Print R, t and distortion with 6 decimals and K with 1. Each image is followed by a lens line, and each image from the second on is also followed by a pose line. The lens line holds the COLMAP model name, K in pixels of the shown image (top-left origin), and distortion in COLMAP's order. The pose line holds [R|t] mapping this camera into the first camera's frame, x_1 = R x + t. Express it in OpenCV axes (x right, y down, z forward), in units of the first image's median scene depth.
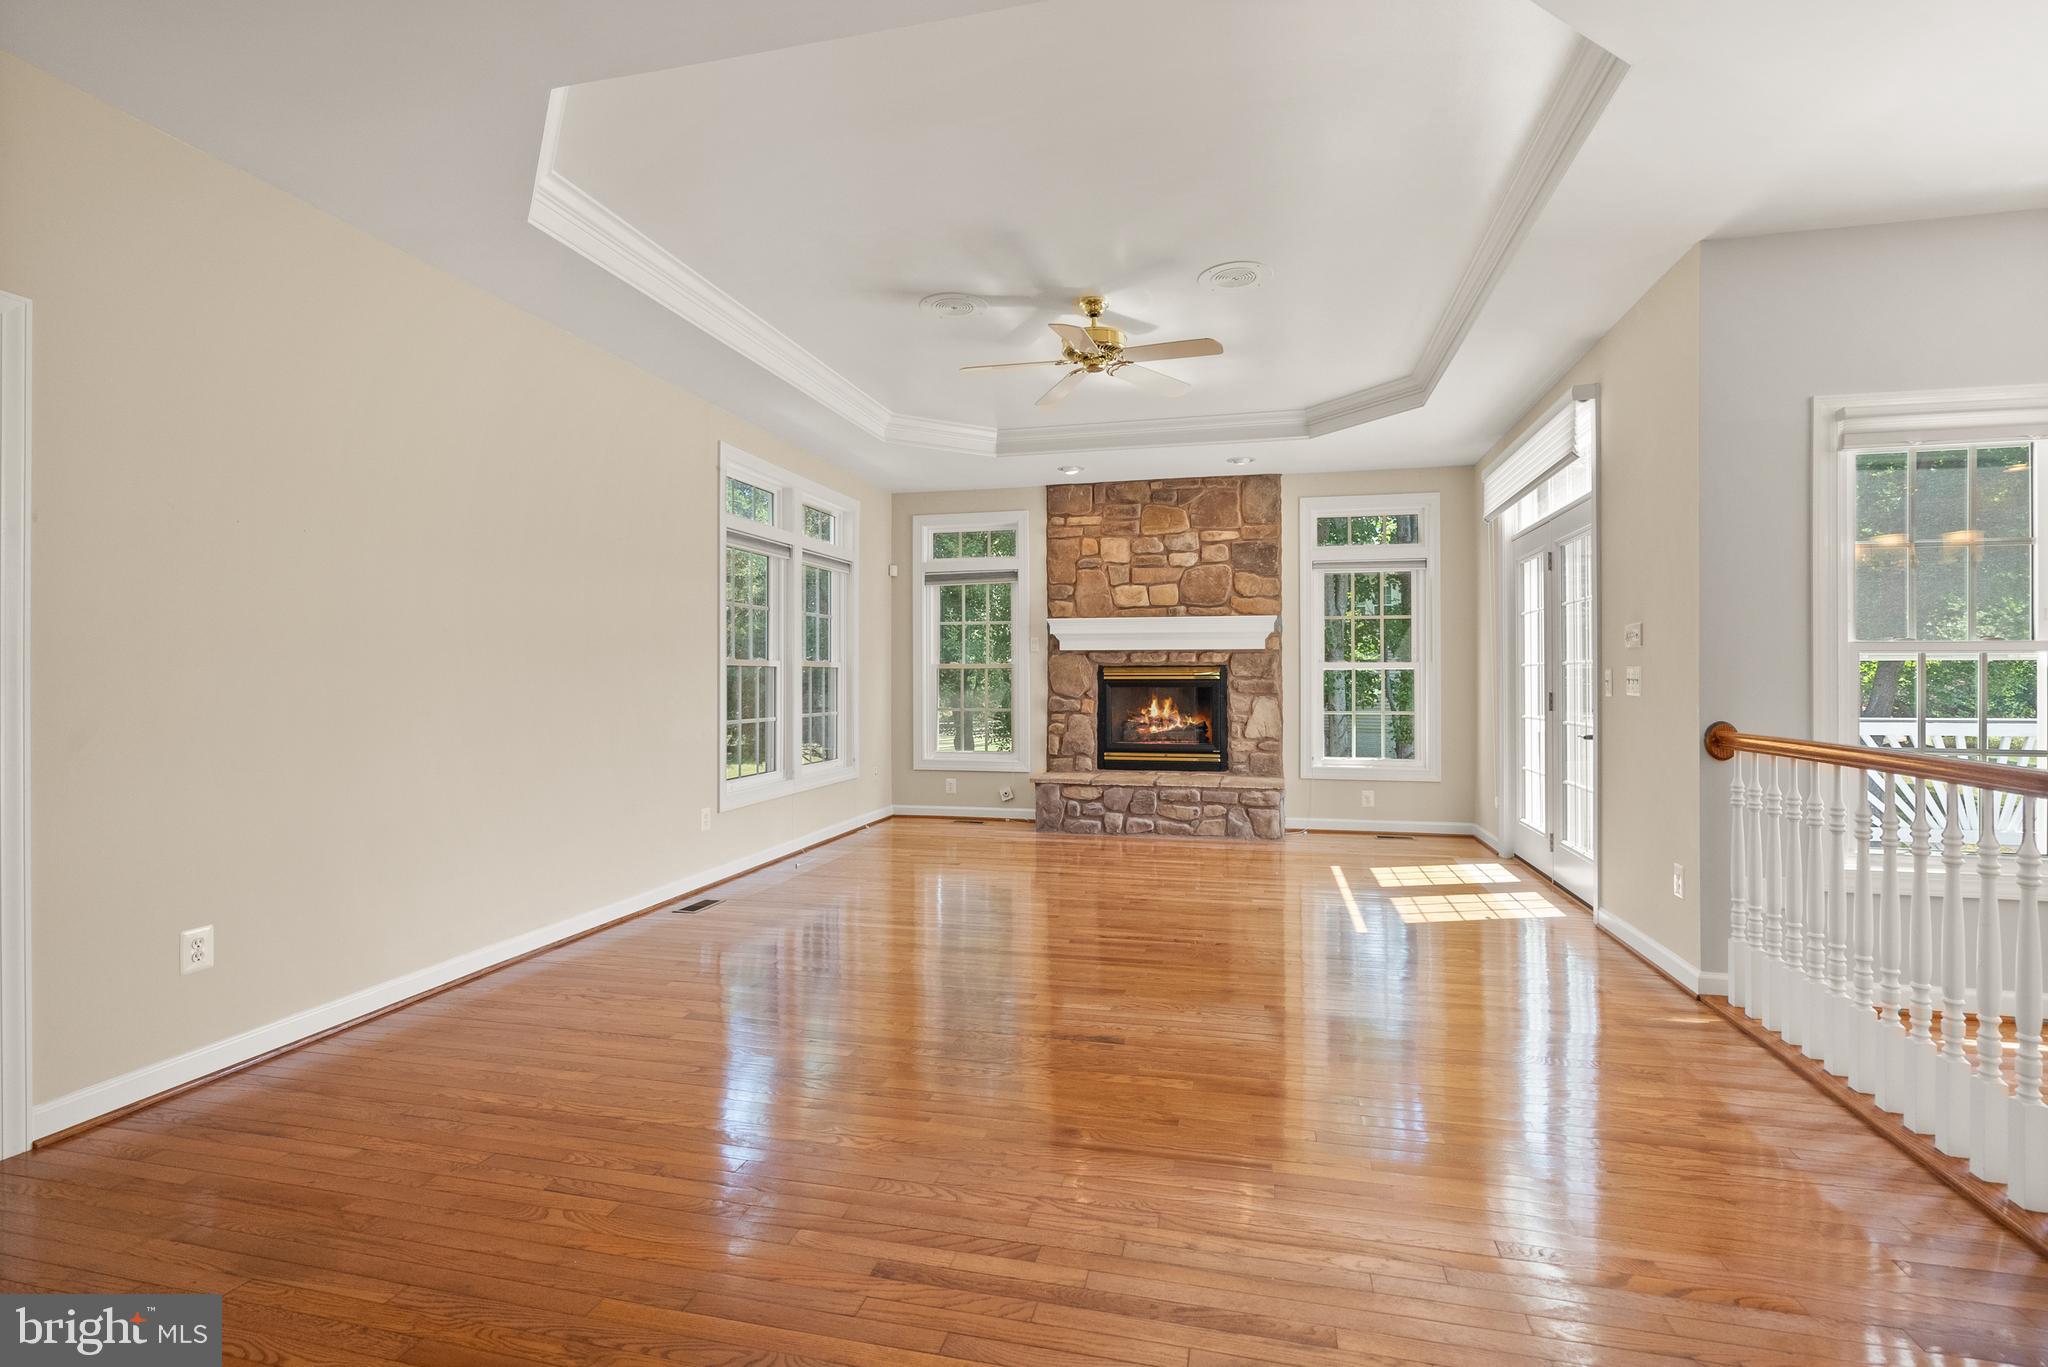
lens RADIAL K [[945.1, 0, 1026.3], [0, 945.1, 673.9], [0, 0, 1]] dist [-0.000634, 0.000181]
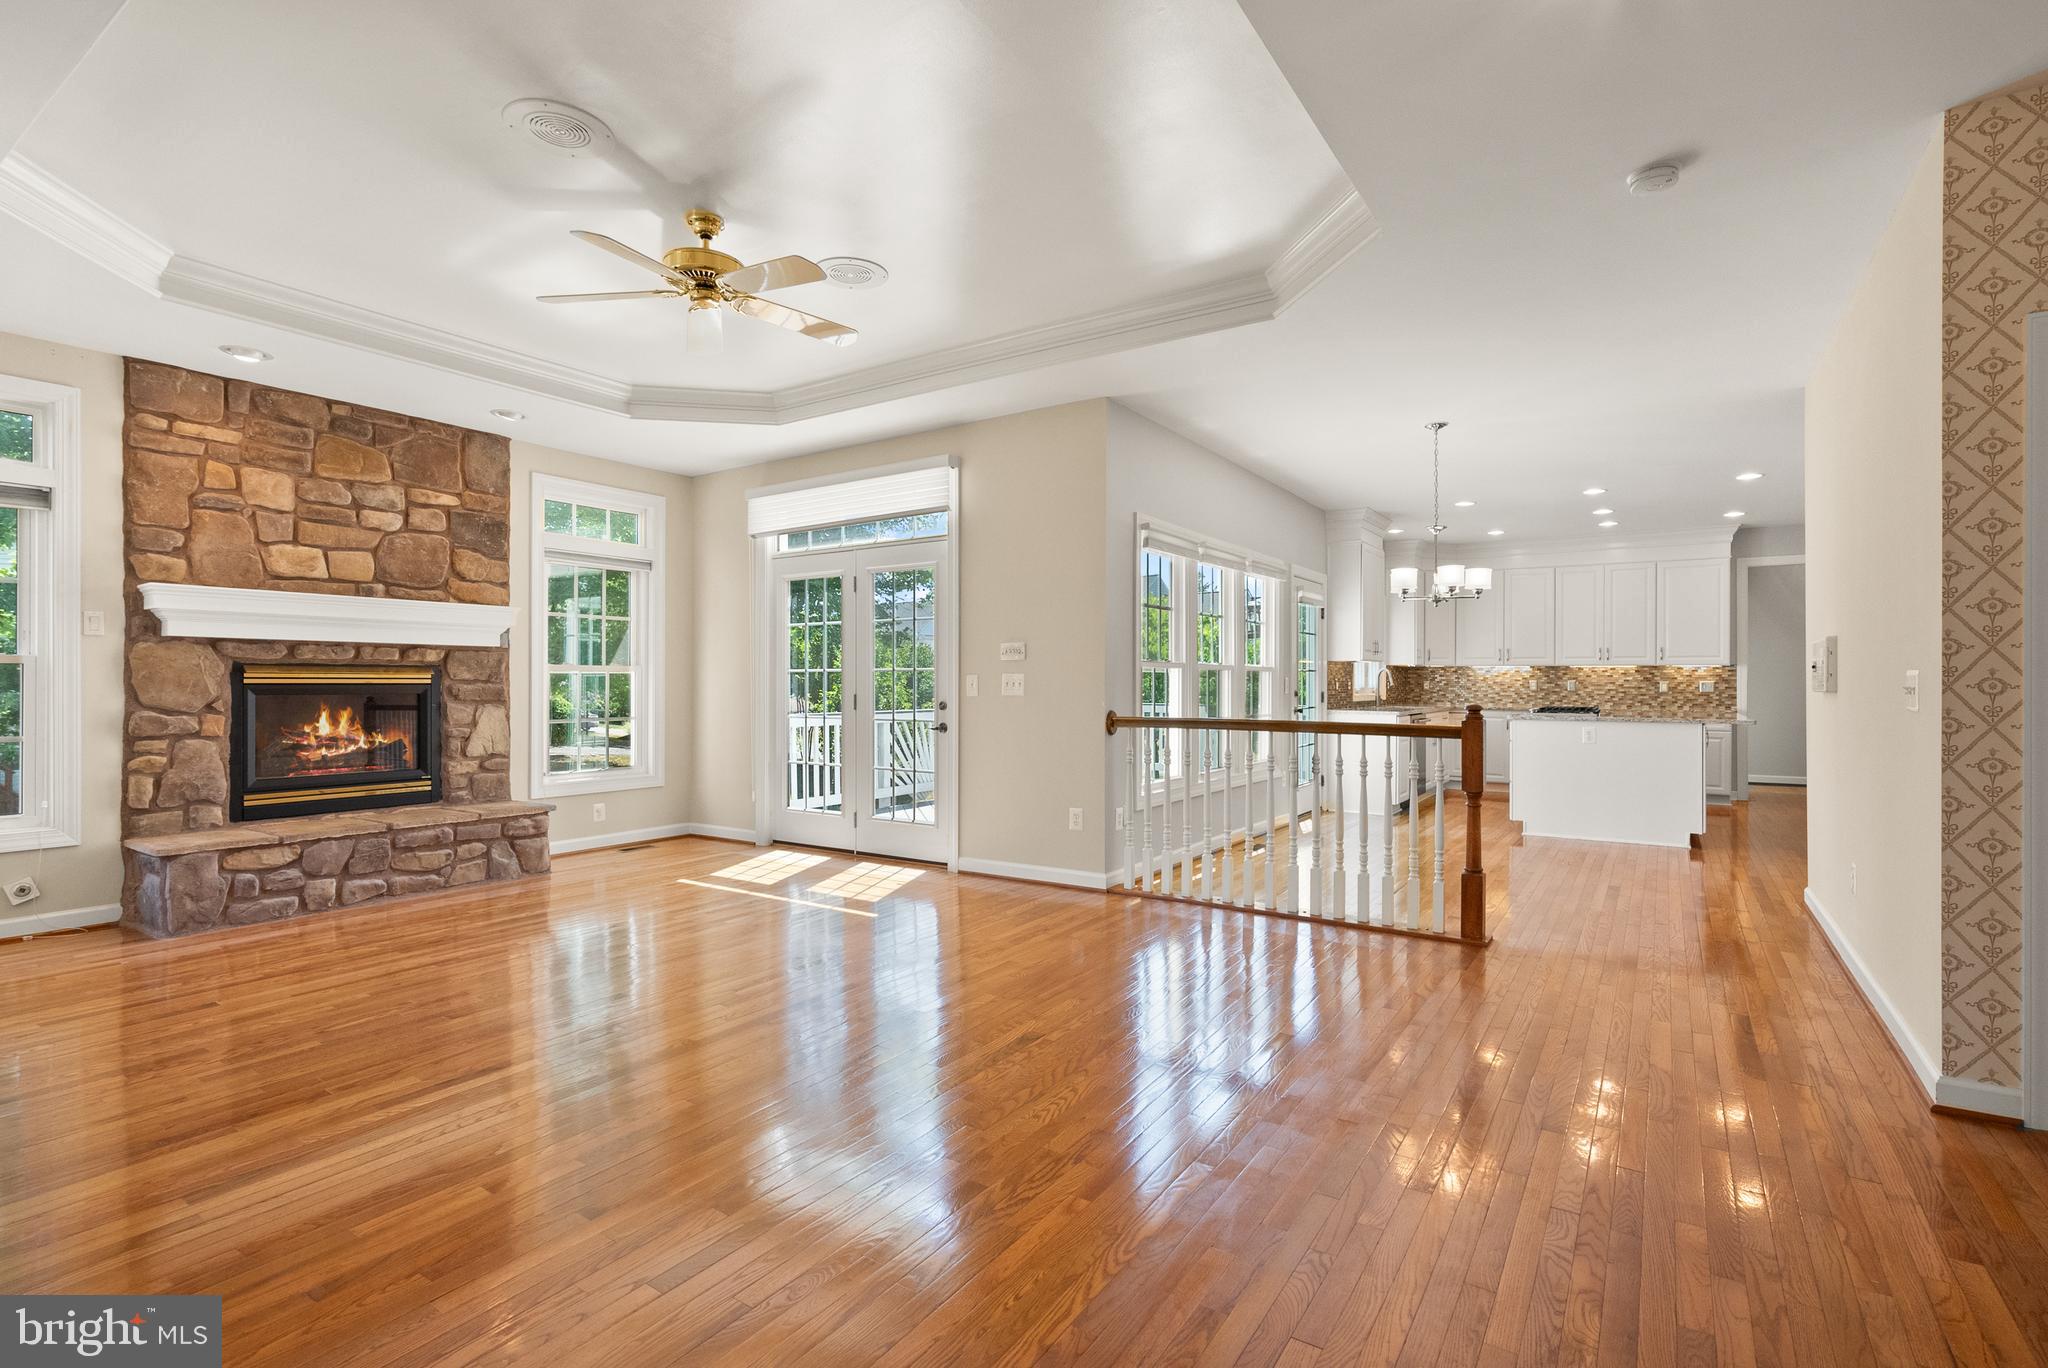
lens RADIAL K [[959.6, 0, 1033.3], [0, 959.6, 680.4], [0, 0, 1]] dist [-0.003226, 0.000328]
pose [[0.338627, 0.004498, 0.940910, -0.362772], [-0.004238, 0.999986, -0.003255, 0.003602], [-0.940911, -0.002885, 0.338641, 0.268540]]
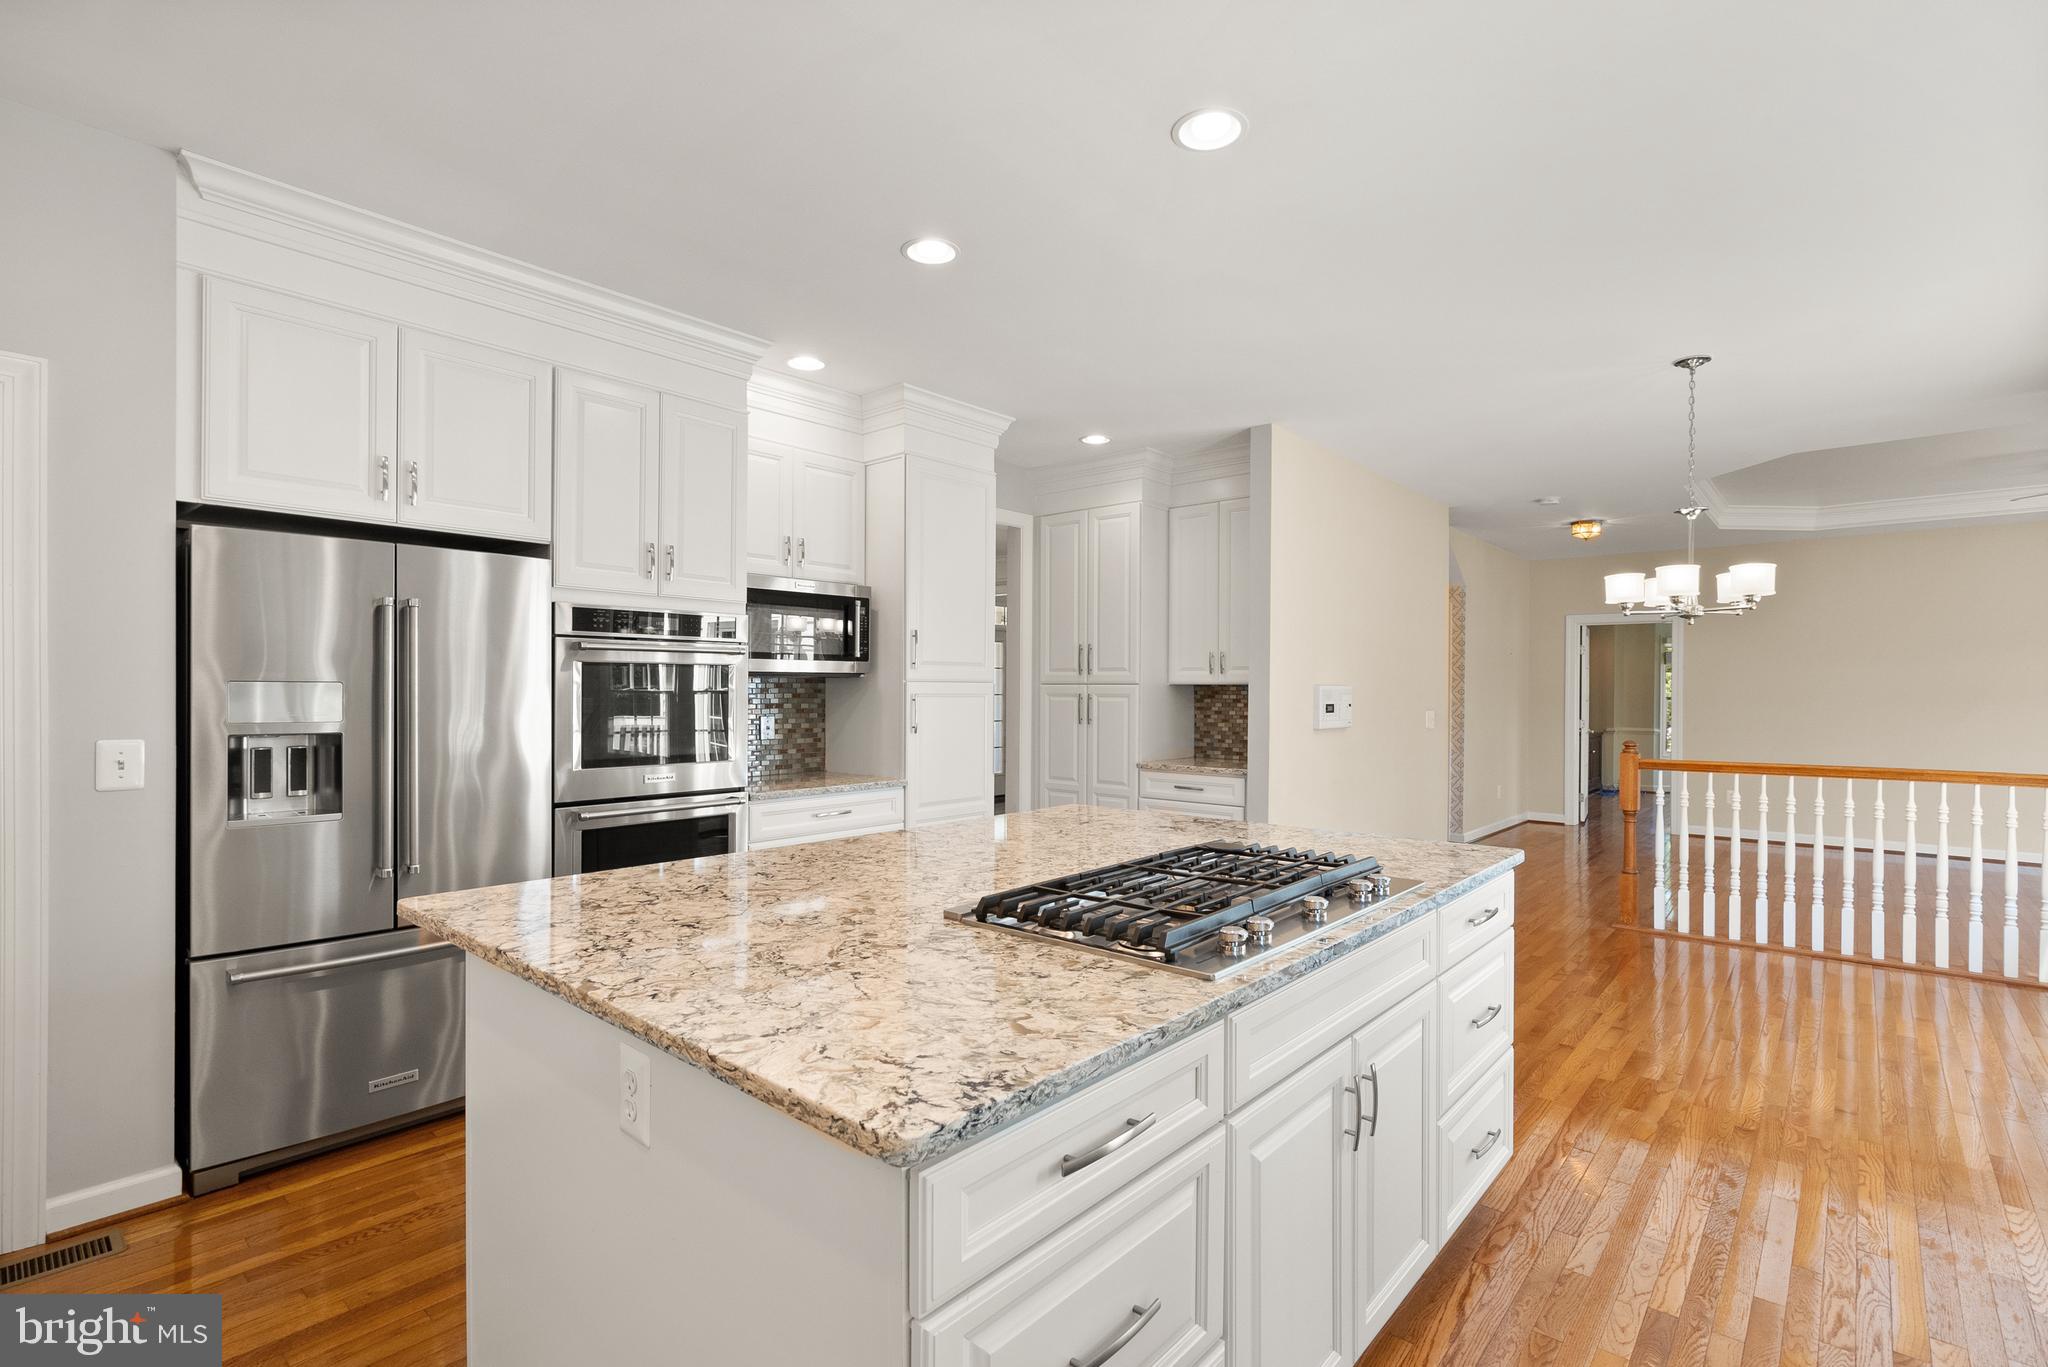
lens RADIAL K [[950.6, 0, 1030.9], [0, 950.6, 693.2], [0, 0, 1]] dist [-0.000807, -0.000097]
pose [[-0.460891, 0.002349, -0.887454, 1.134095], [-0.003696, 0.999983, 0.004567, -0.023092], [0.887449, 0.005385, -0.460874, 0.141186]]
